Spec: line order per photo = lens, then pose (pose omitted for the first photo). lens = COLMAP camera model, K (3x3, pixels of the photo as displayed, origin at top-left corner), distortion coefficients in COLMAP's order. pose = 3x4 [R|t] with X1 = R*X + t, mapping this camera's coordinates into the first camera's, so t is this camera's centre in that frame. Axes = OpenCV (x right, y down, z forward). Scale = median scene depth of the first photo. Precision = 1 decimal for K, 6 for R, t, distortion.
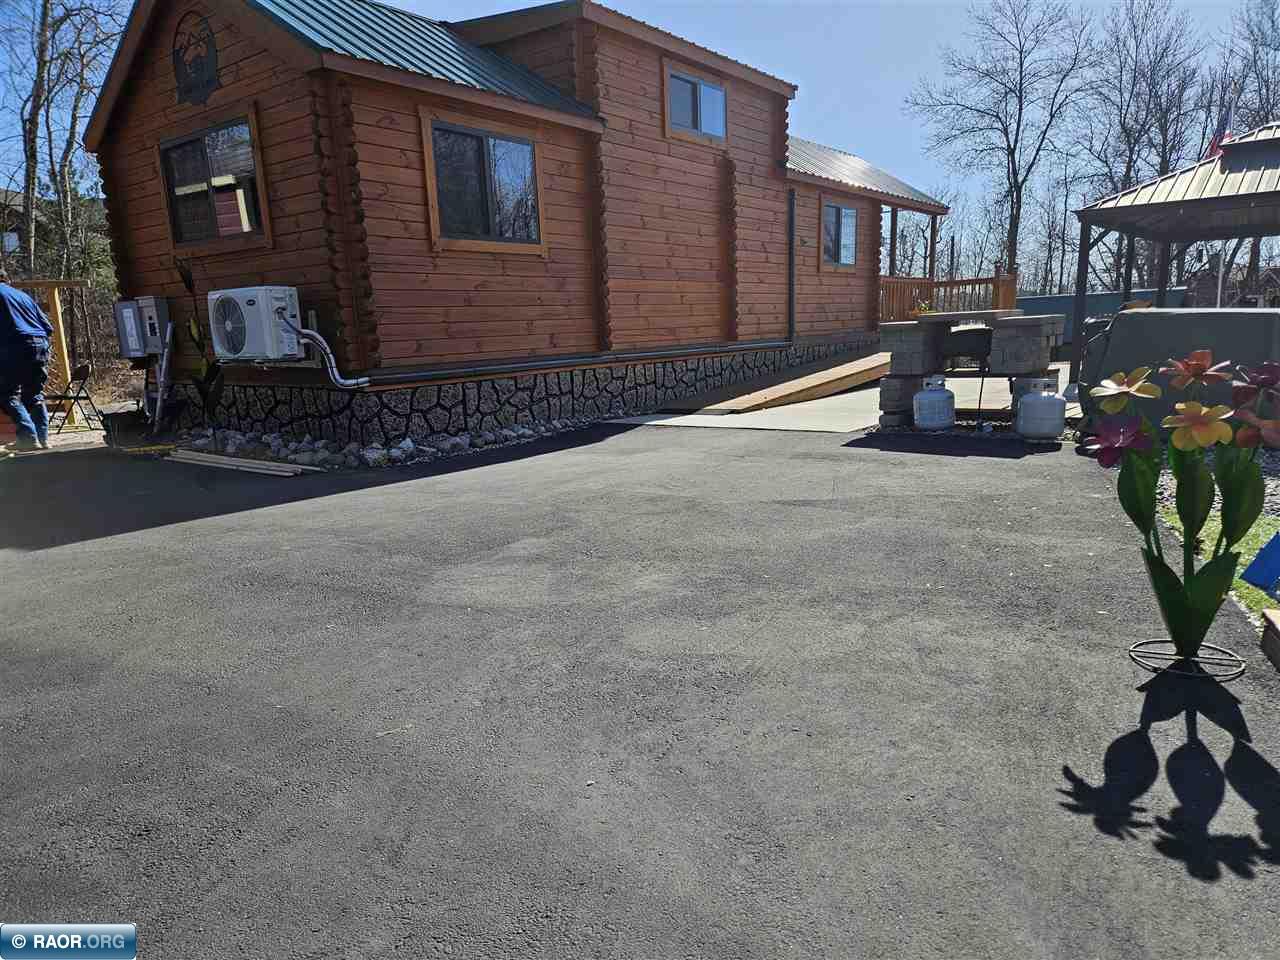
lens RADIAL K [[854.5, 0, 640.5], [0, 854.5, 504.9], [0, 0, 1]] dist [0.085054, -0.075691]
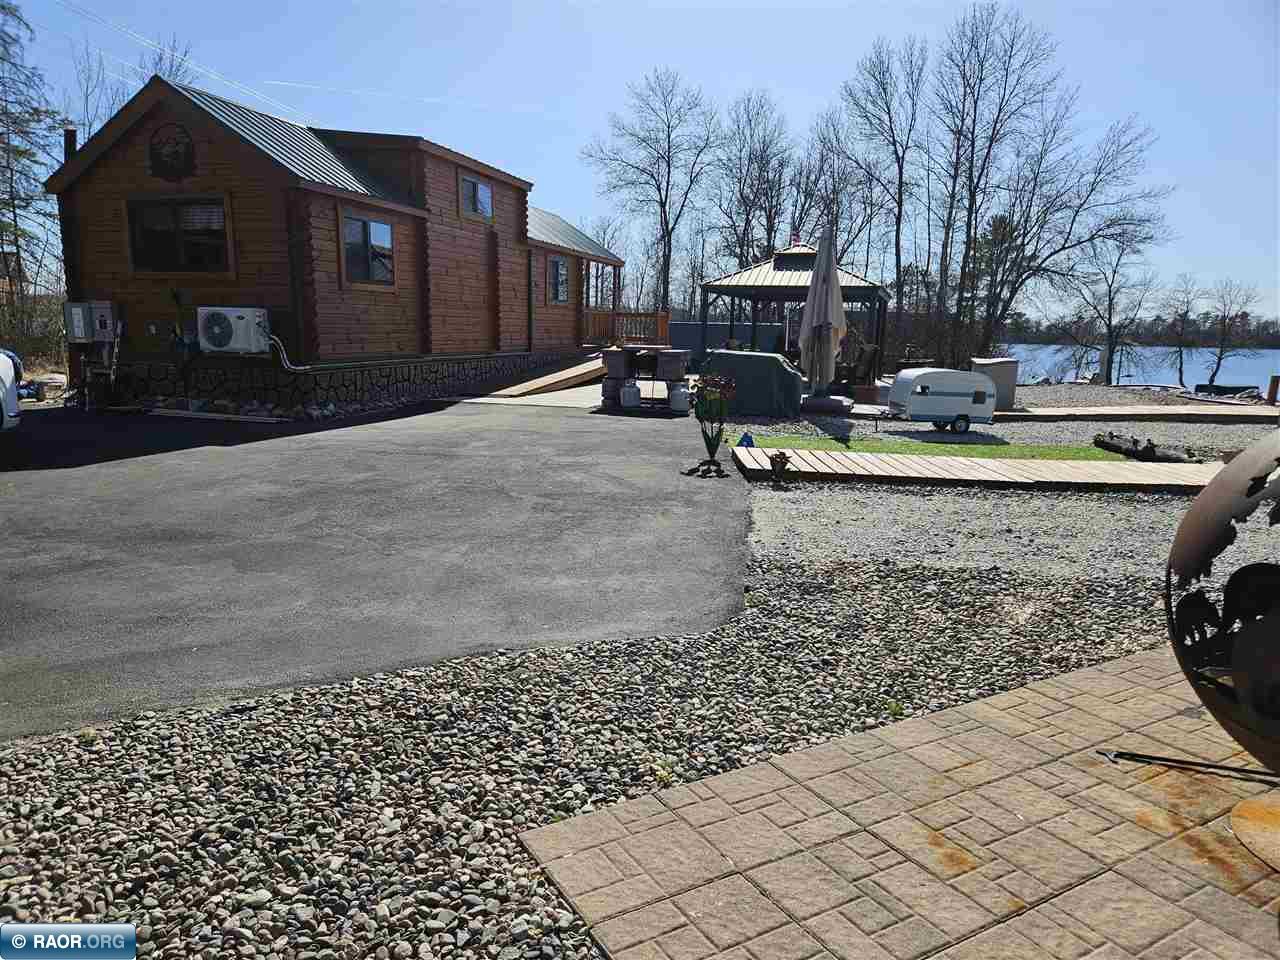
lens RADIAL K [[854.5, 0, 640.5], [0, 854.5, 504.9], [0, 0, 1]] dist [0.085054, -0.075691]
pose [[0.932157, -0.016798, 0.361664, -0.237075], [0.016886, 0.999853, 0.002917, 0.089496], [-0.361660, 0.003388, 0.932304, -0.556394]]
